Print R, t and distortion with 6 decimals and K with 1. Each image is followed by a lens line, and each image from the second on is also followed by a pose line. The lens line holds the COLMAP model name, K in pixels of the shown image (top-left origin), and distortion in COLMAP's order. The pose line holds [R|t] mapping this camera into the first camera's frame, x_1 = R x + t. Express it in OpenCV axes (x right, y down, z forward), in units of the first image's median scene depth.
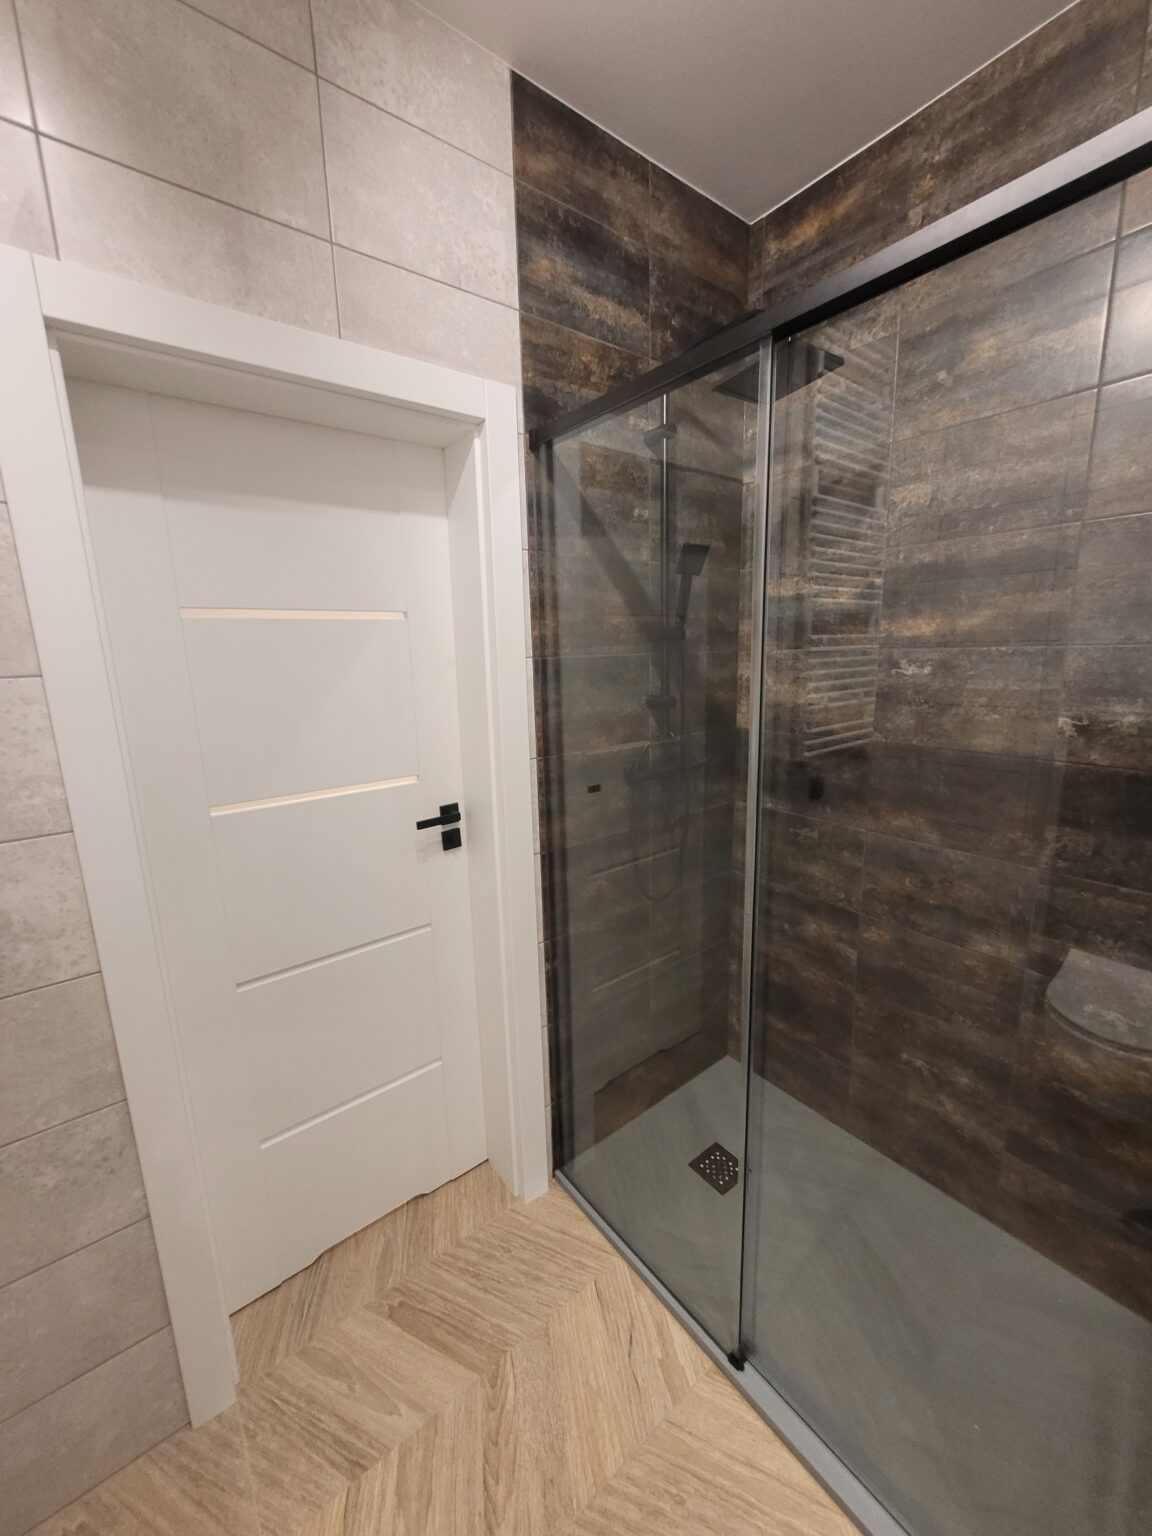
lens RADIAL K [[599.6, 0, 575.4], [0, 599.6, 766.0], [0, 0, 1]] dist [-0.002263, 0.000892]
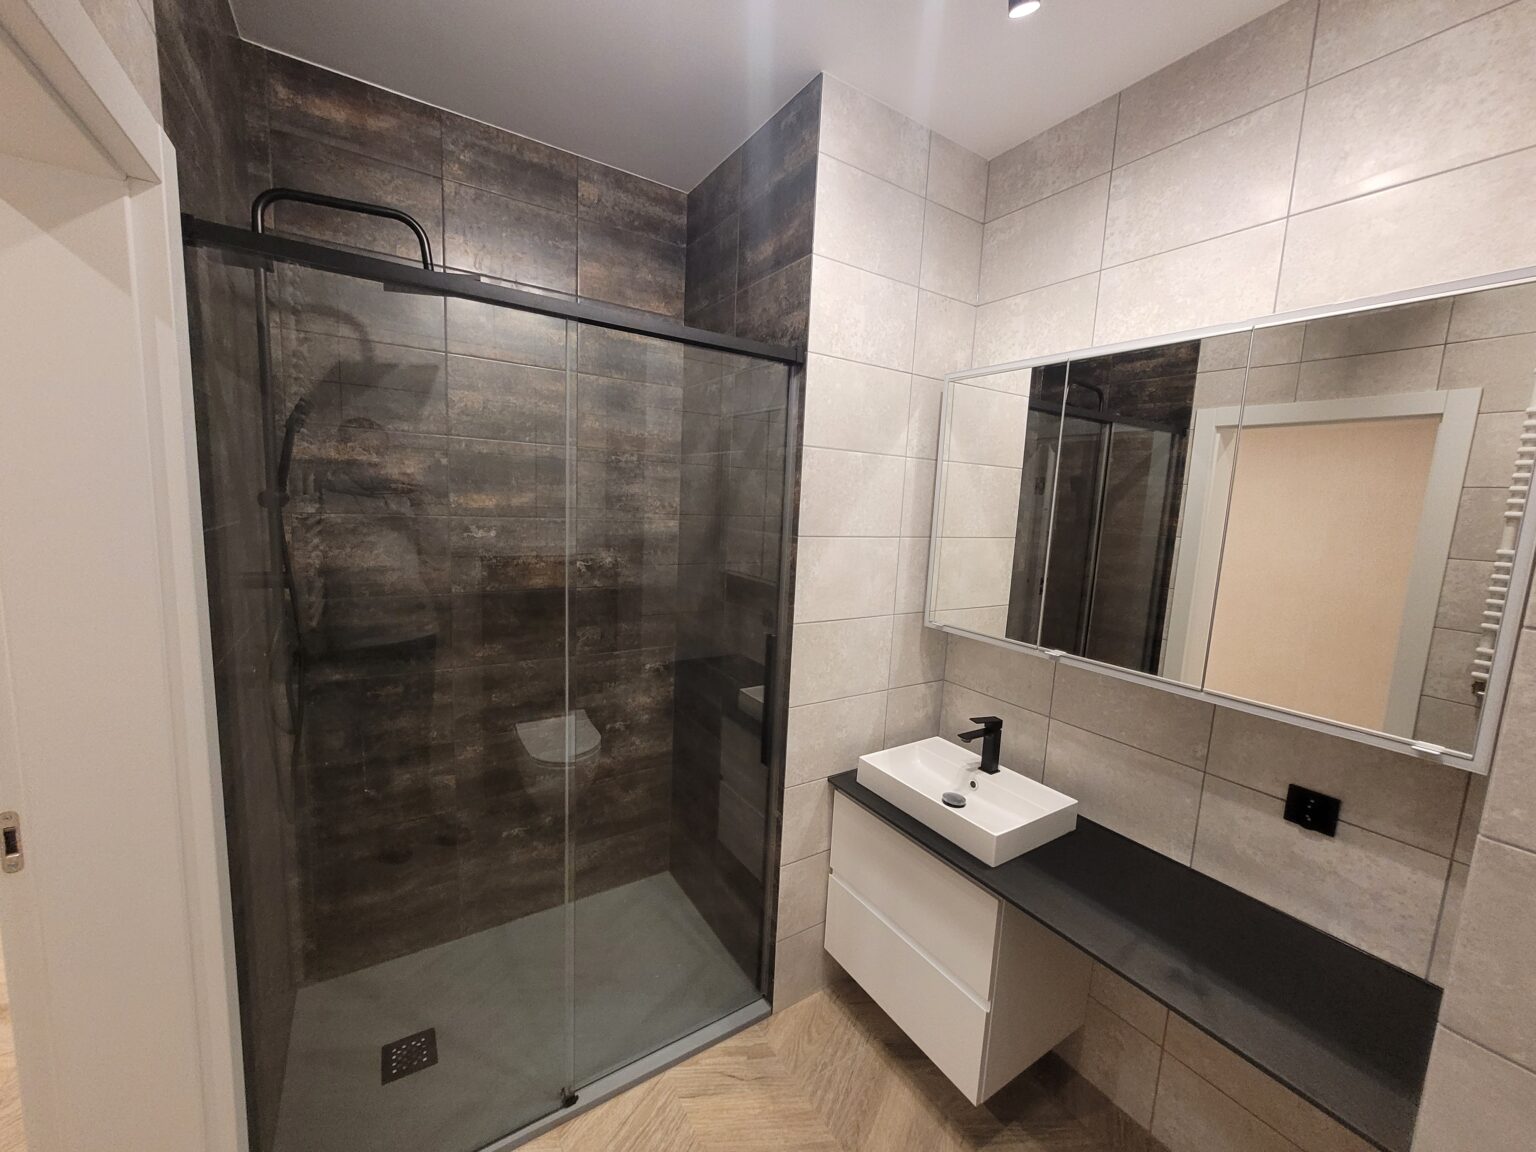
lens RADIAL K [[599.6, 0, 764.2], [0, 599.6, 577.9], [0, 0, 1]] dist [-0.002263, 0.000892]
pose [[0.082947, -0.101864, 0.991334, -0.696113], [0.144875, 0.985427, 0.089135, -0.096220], [-0.985967, 0.136226, 0.096496, 0.299462]]
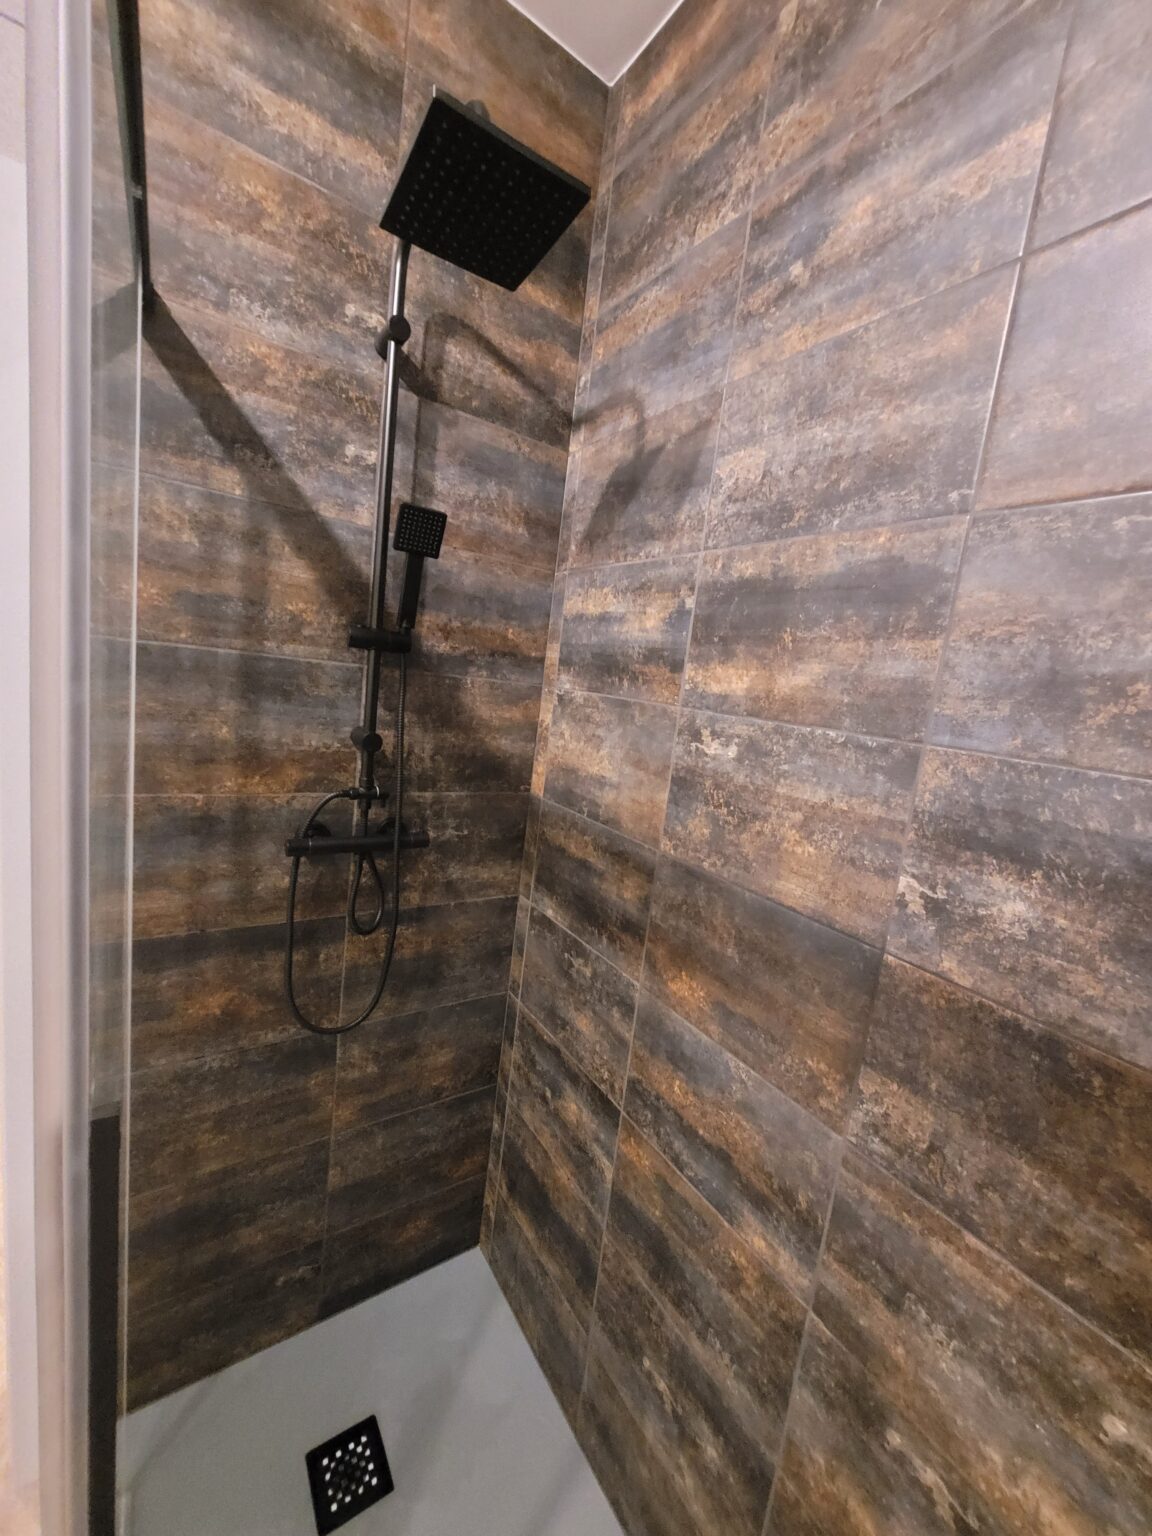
lens RADIAL K [[599.6, 0, 575.0], [0, 599.6, 766.1], [0, 0, 1]] dist [-0.002263, 0.000892]
pose [[0.987087, 0.154847, -0.041009, 0.464856], [-0.156811, 0.986363, -0.049991, -0.091974], [0.032709, 0.055776, 0.997907, 0.397325]]
